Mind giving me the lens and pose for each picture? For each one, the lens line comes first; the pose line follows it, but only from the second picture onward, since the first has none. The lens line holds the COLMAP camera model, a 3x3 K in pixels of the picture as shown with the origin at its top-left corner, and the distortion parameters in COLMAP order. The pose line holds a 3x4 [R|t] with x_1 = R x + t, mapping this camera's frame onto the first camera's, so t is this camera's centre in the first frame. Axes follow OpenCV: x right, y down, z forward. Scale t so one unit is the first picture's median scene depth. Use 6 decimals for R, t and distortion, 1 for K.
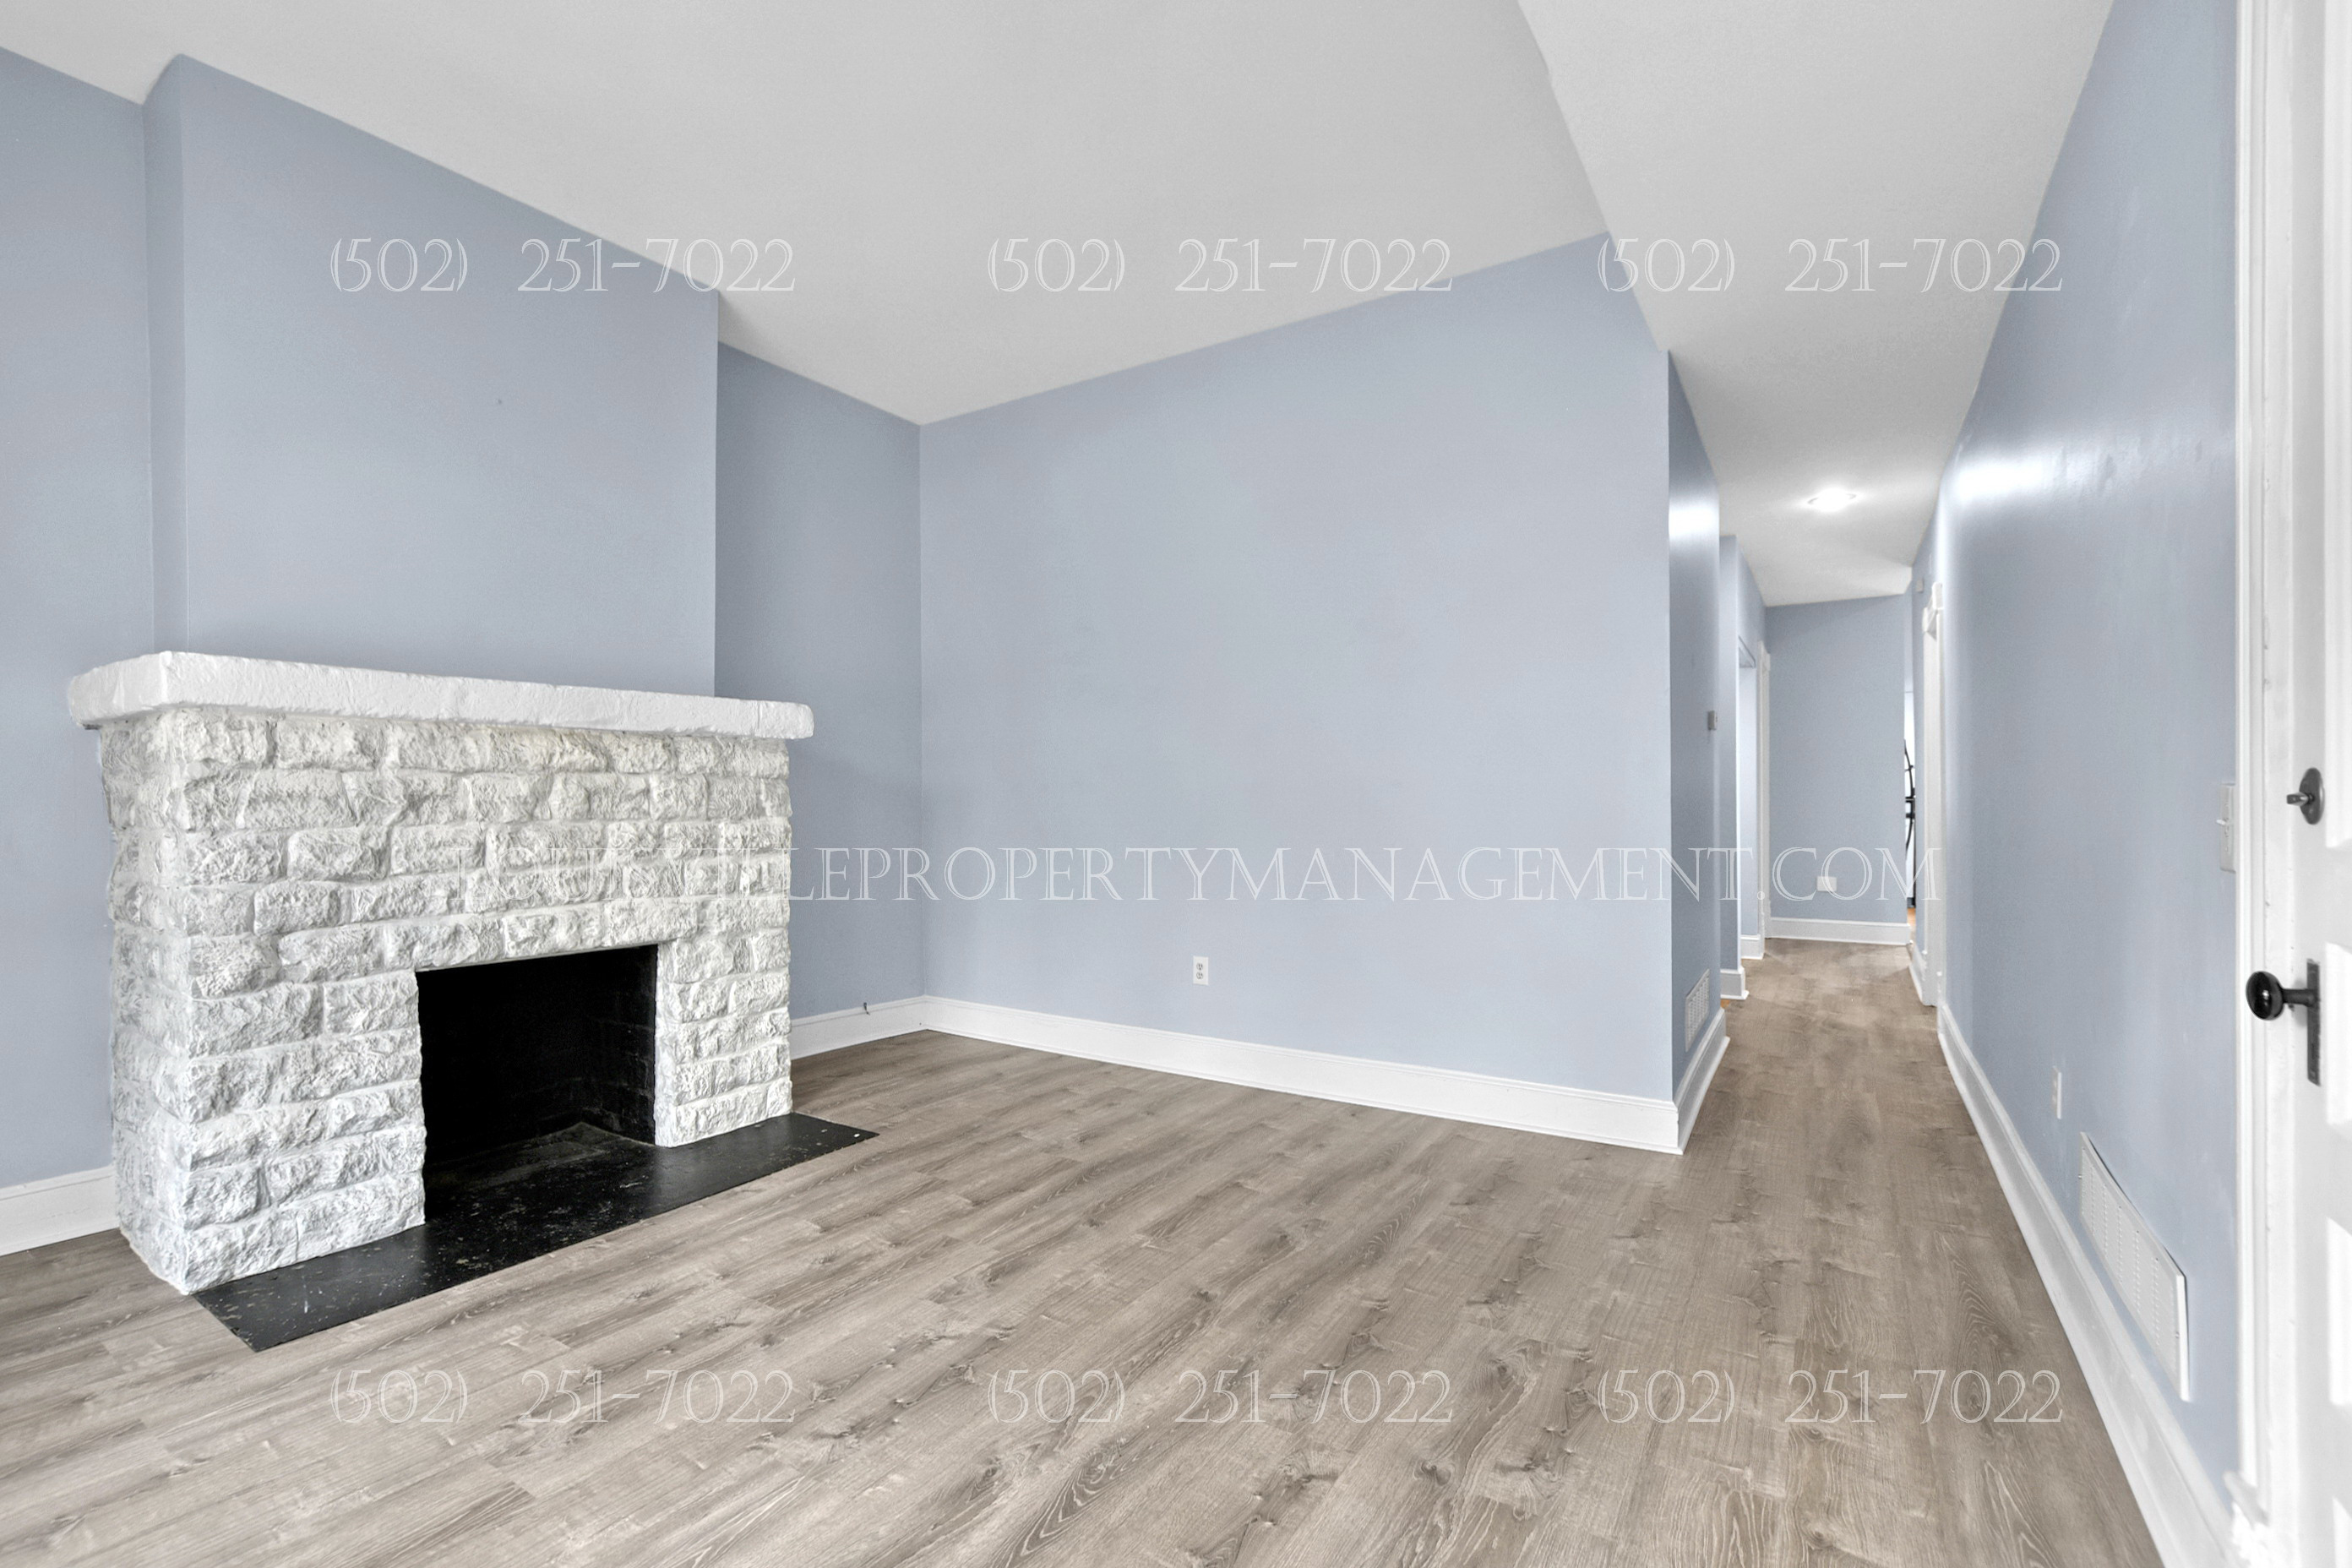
lens RADIAL K [[1056.9, 0, 1176.0], [0, 1056.9, 784.0], [0, 0, 1]] dist [-0.015169, 0.000104]
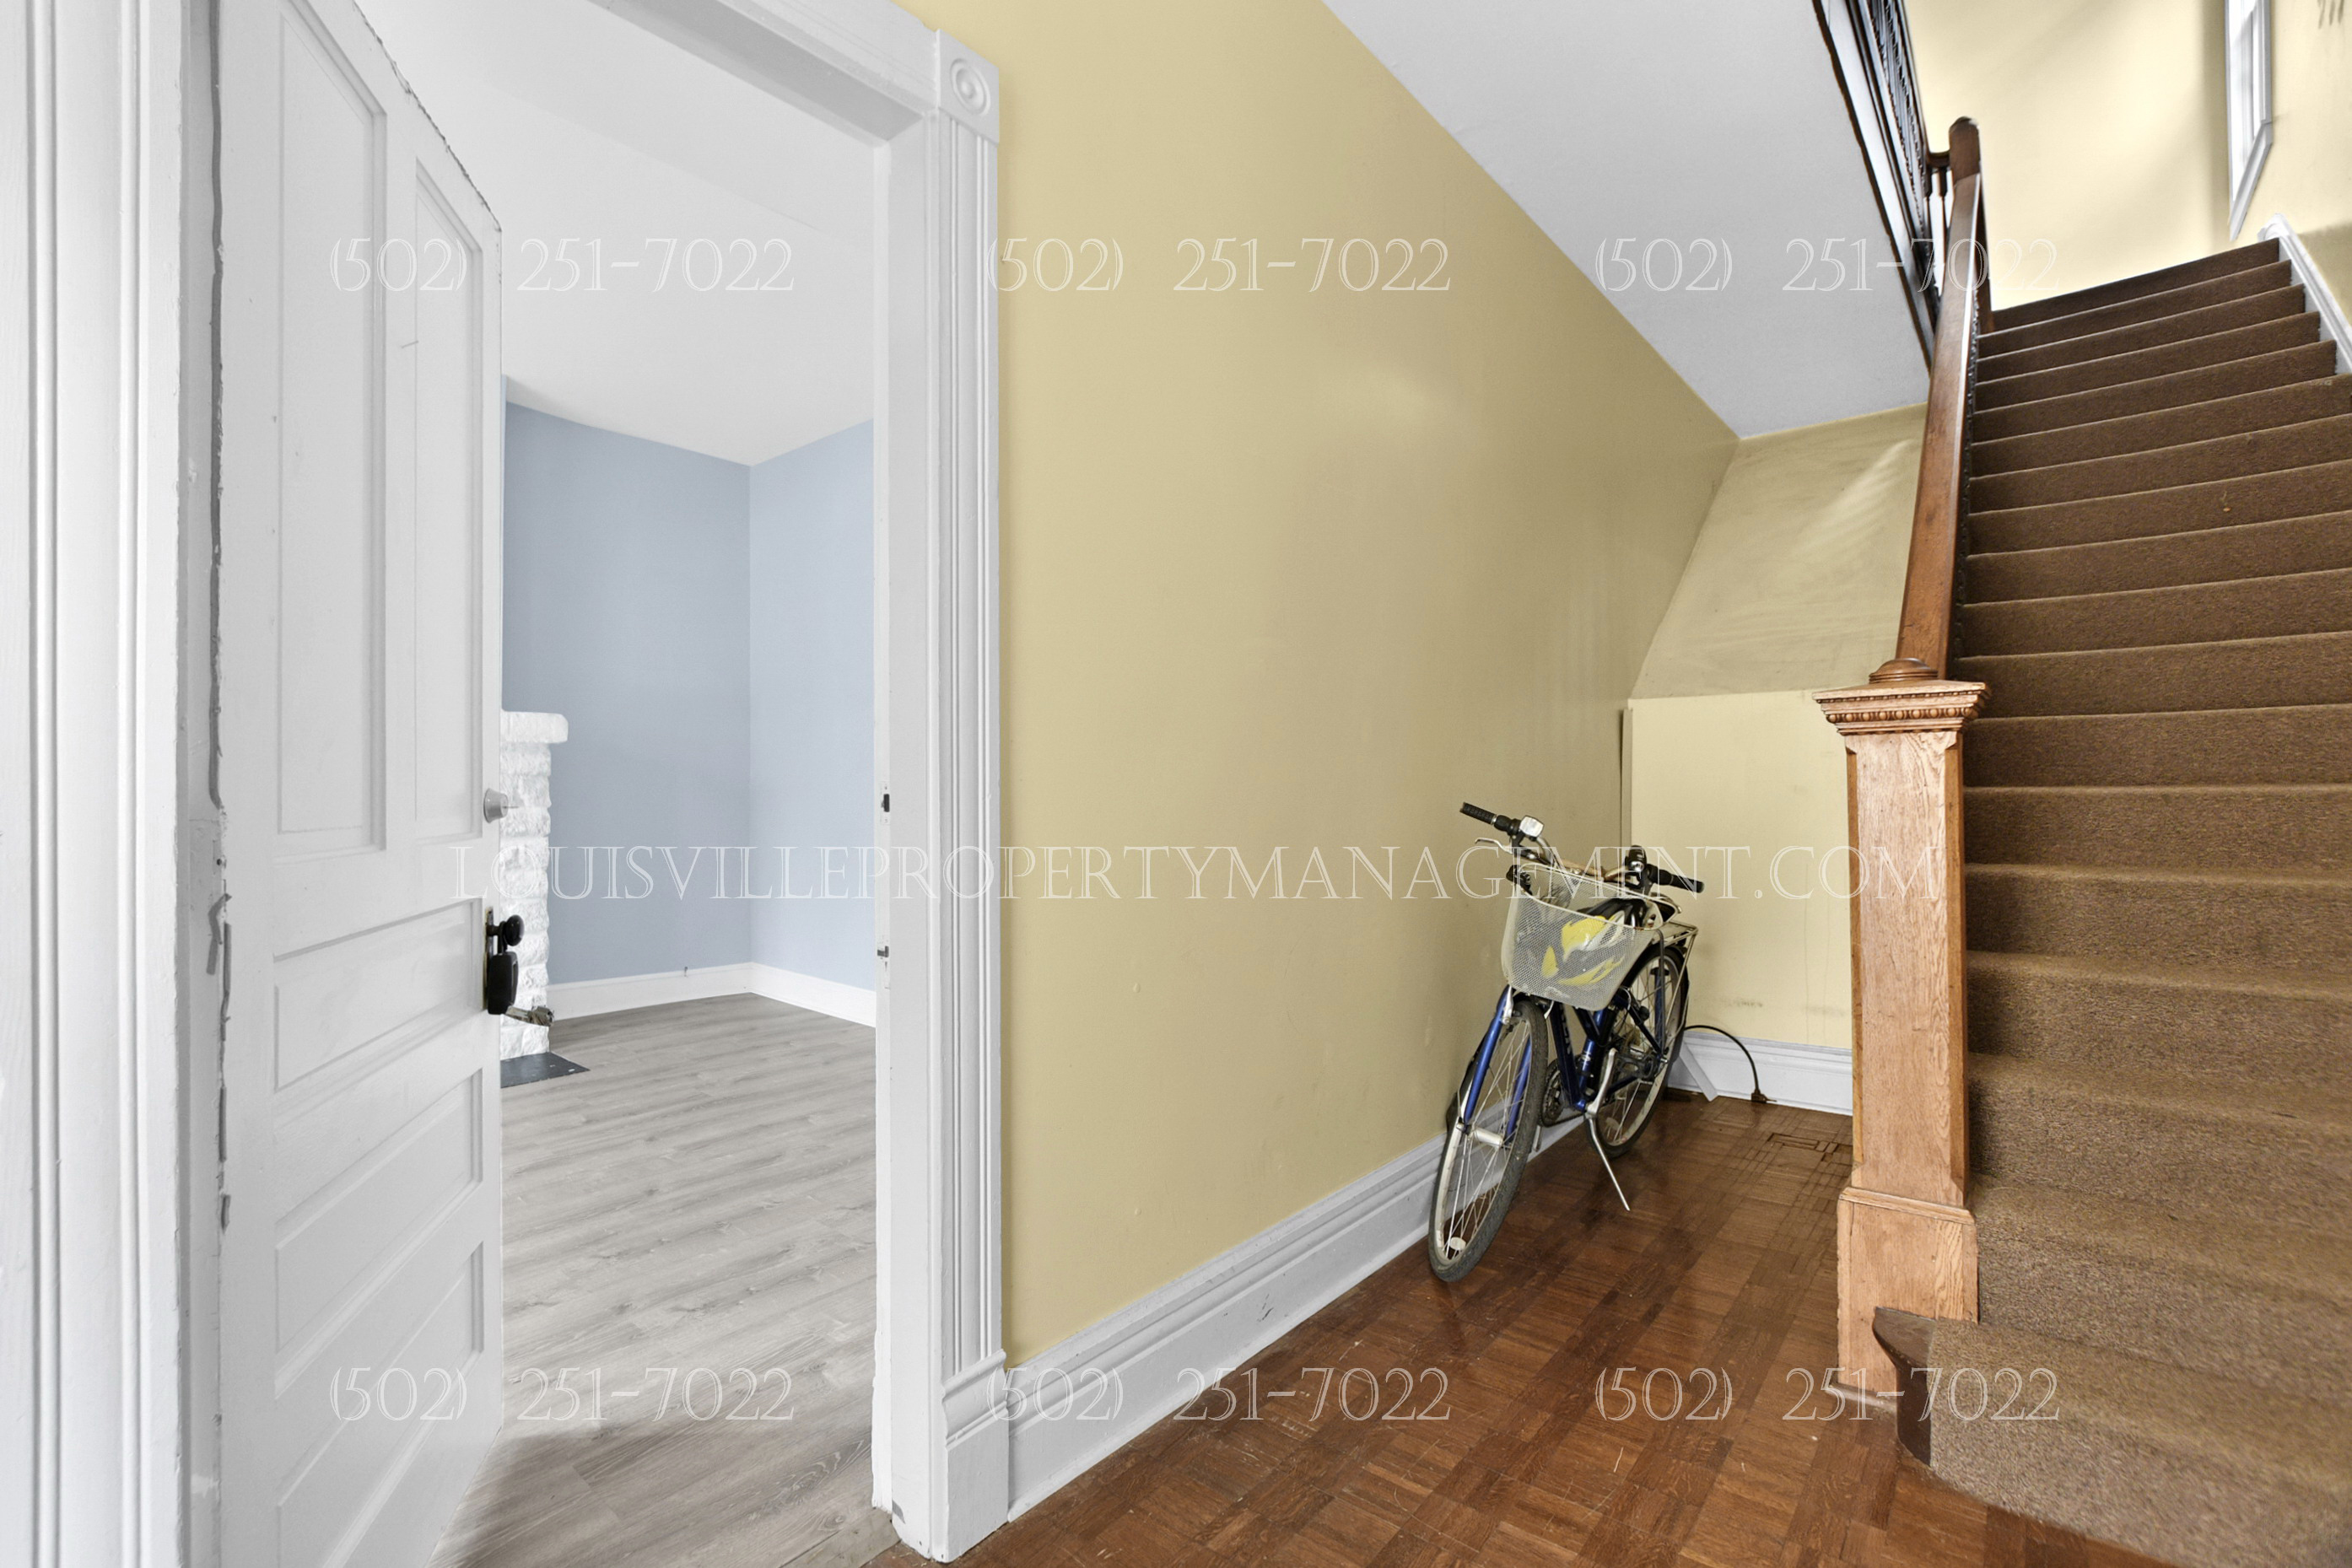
lens RADIAL K [[1050.7, 0, 1176.0], [0, 1050.7, 784.0], [0, 0, 1]] dist [0.001895, 0.000012]
pose [[0.991561, 0.007774, -0.129410, 0.548365], [-0.006930, 0.999952, 0.006966, -0.009667], [0.129458, -0.006010, 0.991567, -0.110932]]
